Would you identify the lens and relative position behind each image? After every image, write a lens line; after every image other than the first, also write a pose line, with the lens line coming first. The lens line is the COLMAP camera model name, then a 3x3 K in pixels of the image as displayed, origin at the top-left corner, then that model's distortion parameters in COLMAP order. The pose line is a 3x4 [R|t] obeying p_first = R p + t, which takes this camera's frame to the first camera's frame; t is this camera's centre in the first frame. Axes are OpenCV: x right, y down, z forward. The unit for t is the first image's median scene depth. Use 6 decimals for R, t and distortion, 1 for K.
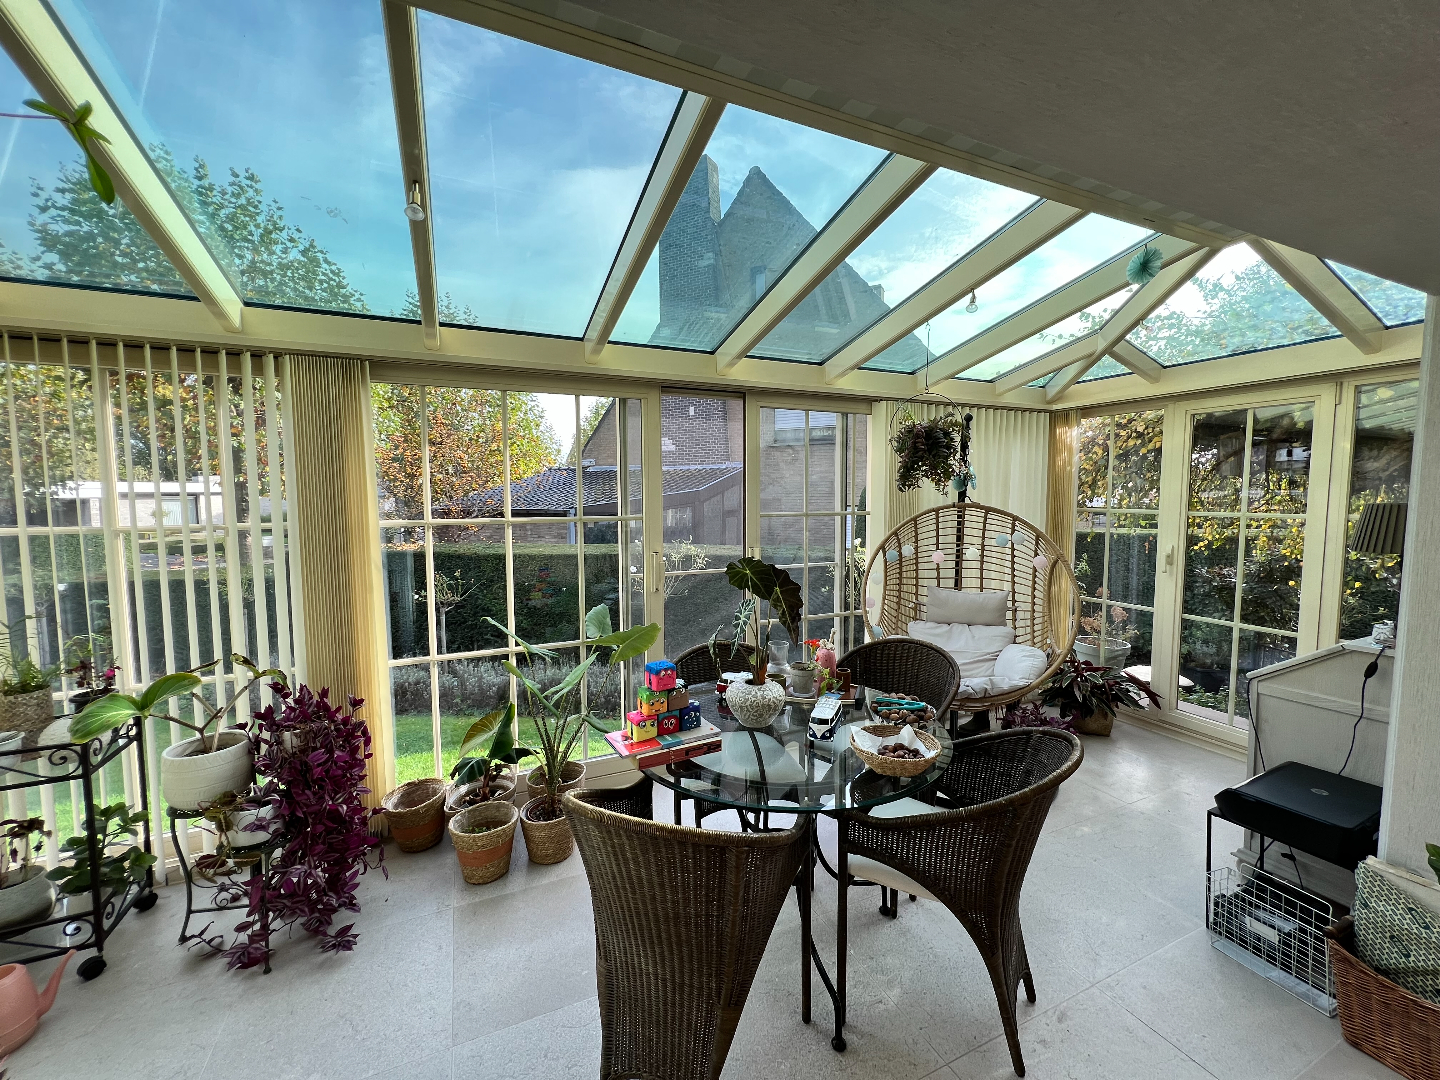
lens RADIAL K [[575.9, 0, 724.8], [0, 575.9, 534.0], [0, 0, 1]] dist [-0.000418, 0.000278]
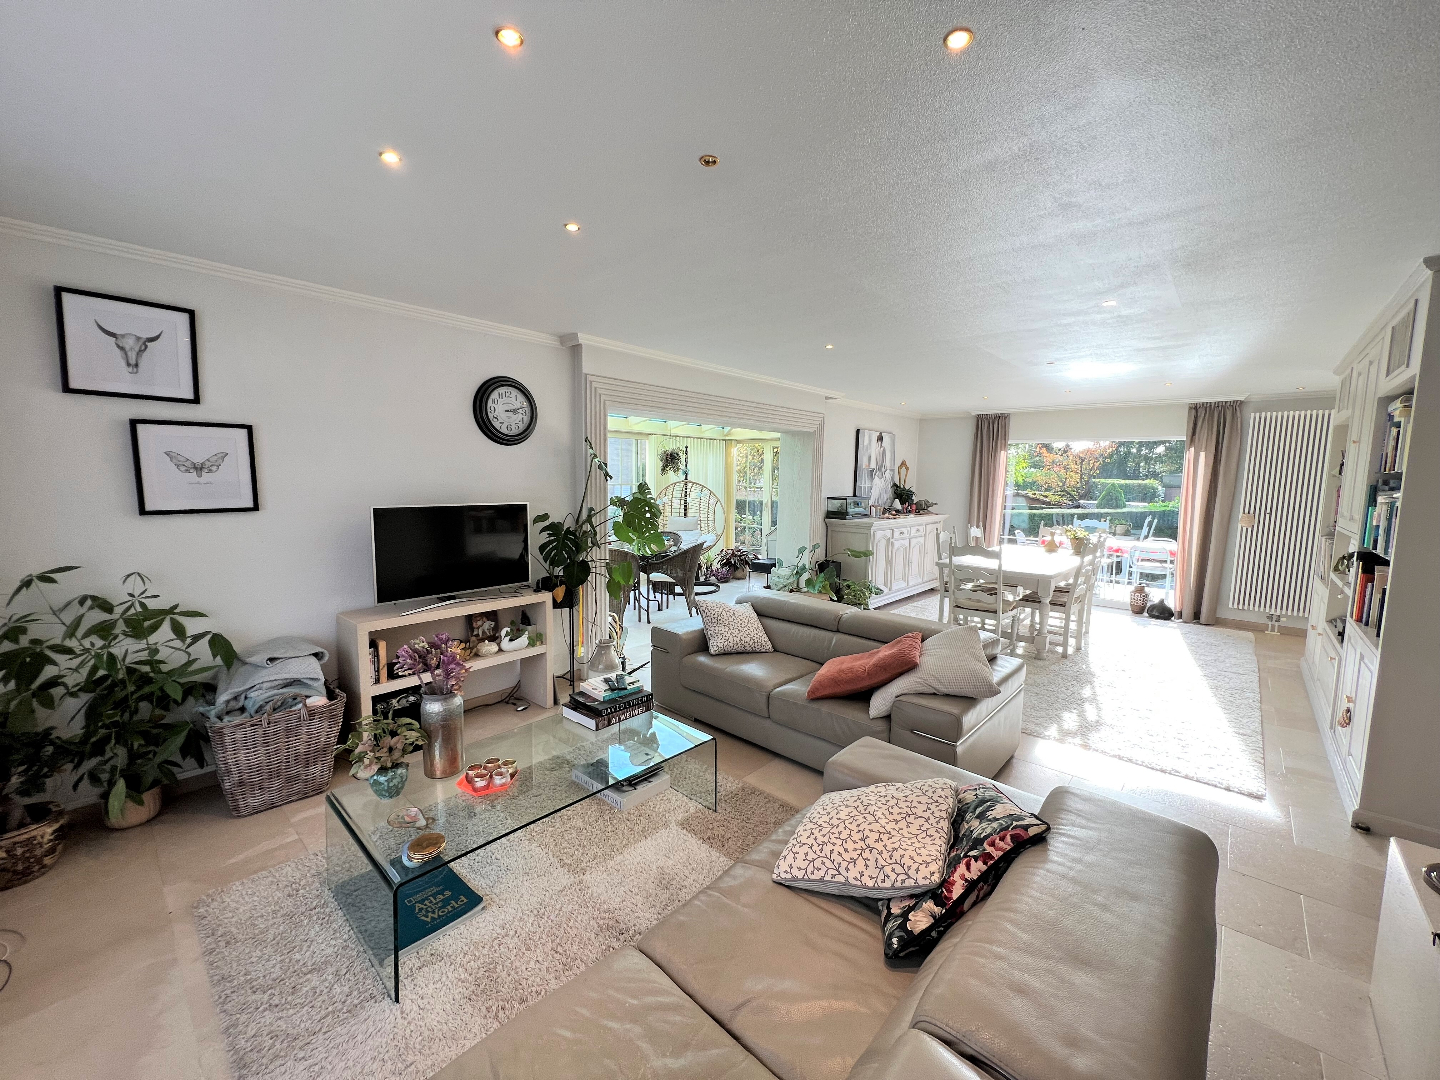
lens RADIAL K [[575.9, 0, 724.5], [0, 575.9, 540.8], [0, 0, 1]] dist [-0.000418, 0.000278]
pose [[0.914705, -0.023007, 0.403467, -0.577443], [0.003810, 0.998825, 0.048320, 0.115428], [-0.404105, -0.042661, 0.913717, -1.761958]]
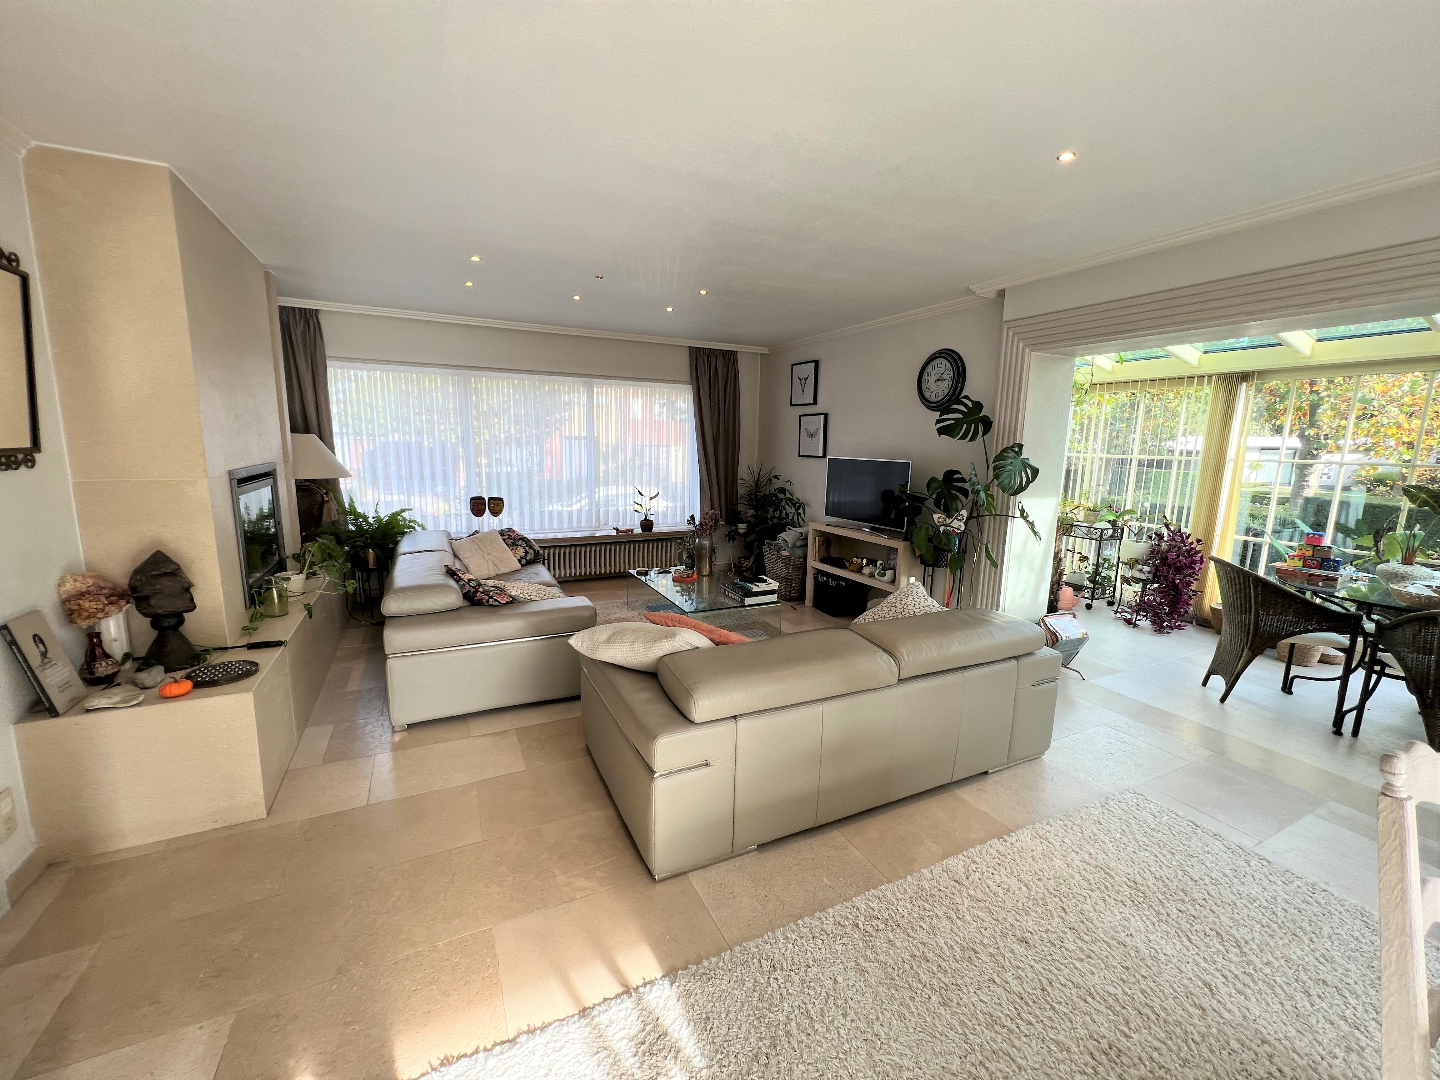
lens RADIAL K [[575.9, 0, 722.2], [0, 575.9, 539.0], [0, 0, 1]] dist [-0.000418, 0.000278]
pose [[0.041989, 0.176384, -0.983425, 1.272830], [-0.089044, 0.981037, 0.172154, 0.067931], [0.995142, 0.080340, 0.056899, -0.810634]]
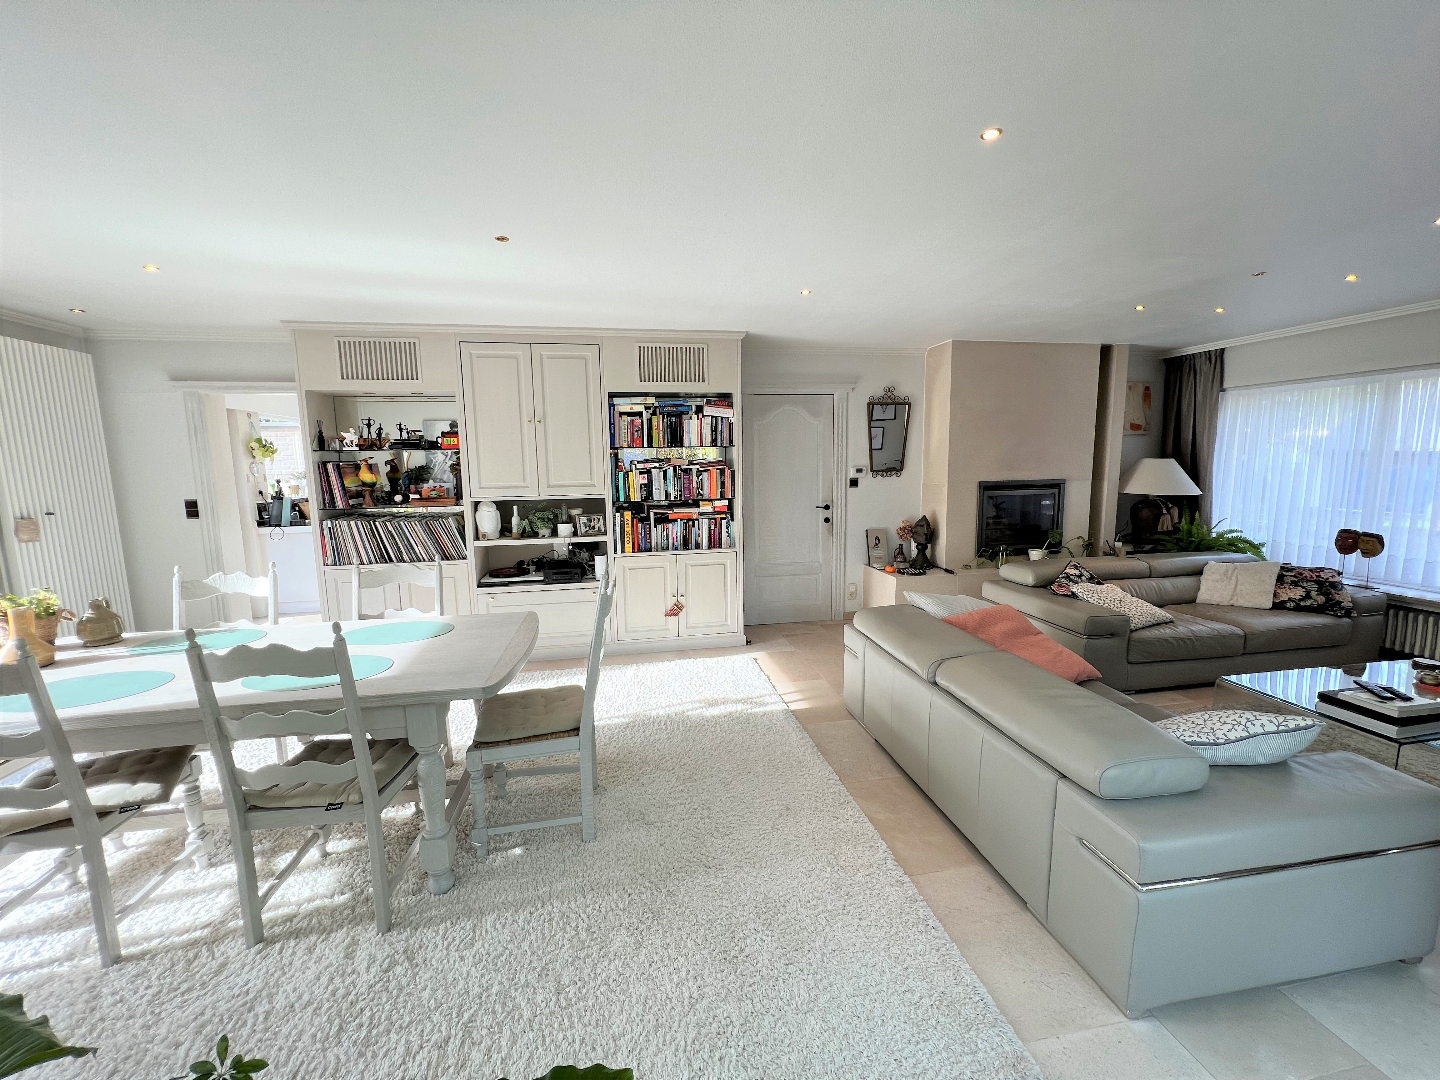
lens RADIAL K [[575.9, 0, 721.8], [0, 575.9, 542.5], [0, 0, 1]] dist [-0.000418, 0.000278]
pose [[-0.969710, -0.007947, 0.244131, 0.527573], [0.039988, 0.980821, 0.190763, -0.012188], [-0.240965, 0.194747, -0.950794, 0.529580]]
